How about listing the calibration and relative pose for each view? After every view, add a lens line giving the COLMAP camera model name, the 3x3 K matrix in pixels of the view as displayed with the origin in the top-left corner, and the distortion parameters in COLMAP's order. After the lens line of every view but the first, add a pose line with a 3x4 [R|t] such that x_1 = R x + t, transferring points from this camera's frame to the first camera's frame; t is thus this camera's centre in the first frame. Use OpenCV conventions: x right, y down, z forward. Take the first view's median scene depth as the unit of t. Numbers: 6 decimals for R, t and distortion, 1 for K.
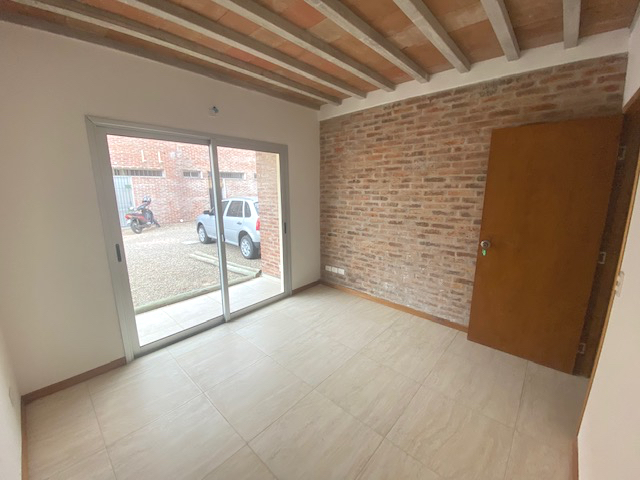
lens RADIAL K [[256.5, 0, 318.7], [0, 256.5, 240.6], [0, 0, 1]] dist [-0.014919, -0.004025]
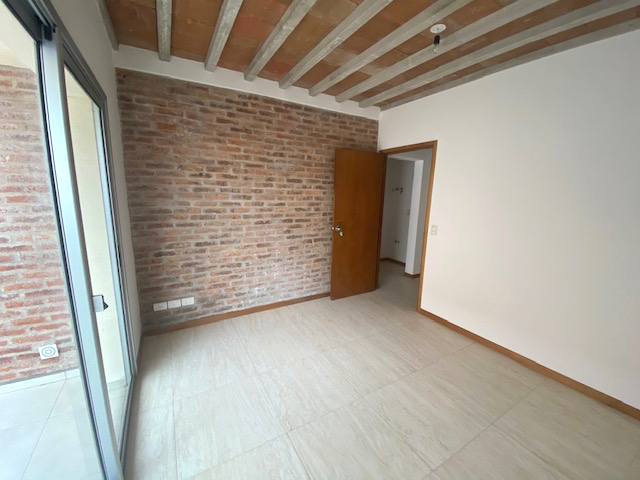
lens RADIAL K [[256.5, 0, 318.3], [0, 256.5, 239.0], [0, 0, 1]] dist [-0.014919, -0.004025]
pose [[0.270712, -0.164386, 0.948521, -0.593260], [0.159482, 0.979355, 0.124213, -0.100204], [-0.949358, 0.117646, 0.291340, 0.552753]]
